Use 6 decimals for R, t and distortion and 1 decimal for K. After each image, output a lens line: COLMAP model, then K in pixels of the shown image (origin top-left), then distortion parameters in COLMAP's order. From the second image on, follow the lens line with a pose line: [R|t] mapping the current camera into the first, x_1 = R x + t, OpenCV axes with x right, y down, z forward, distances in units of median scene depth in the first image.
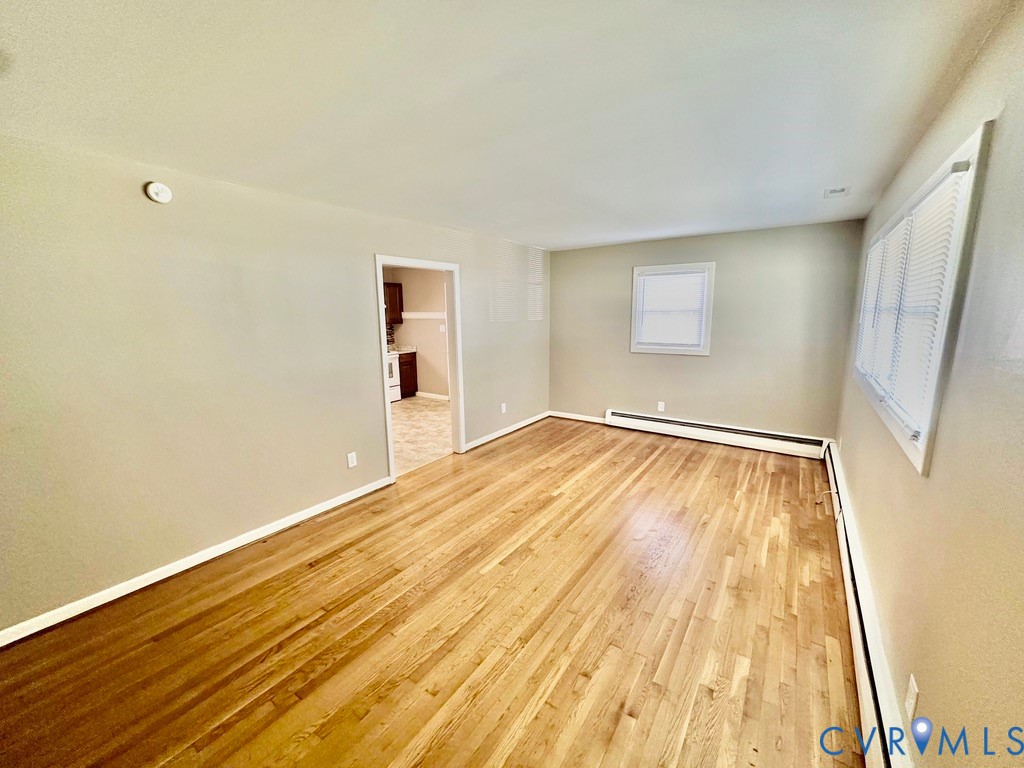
lens RADIAL K [[409.7, 0, 512.0], [0, 409.7, 384.0], [0, 0, 1]] dist [-0.002840, 0.000107]
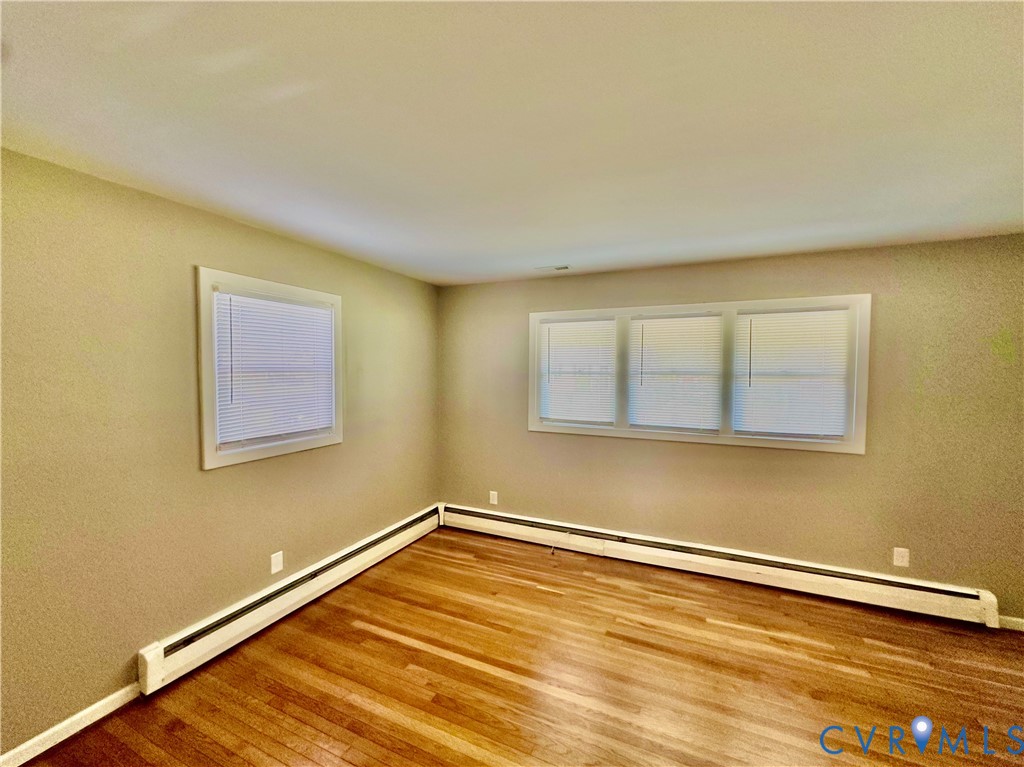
lens RADIAL K [[409.7, 0, 512.0], [0, 409.7, 383.5], [0, 0, 1]] dist [-0.002840, 0.000107]
pose [[-0.187588, -0.020666, 0.982030, -0.274063], [0.169150, 0.984163, 0.053022, -0.221177], [-0.967574, 0.176056, -0.181122, 1.262921]]
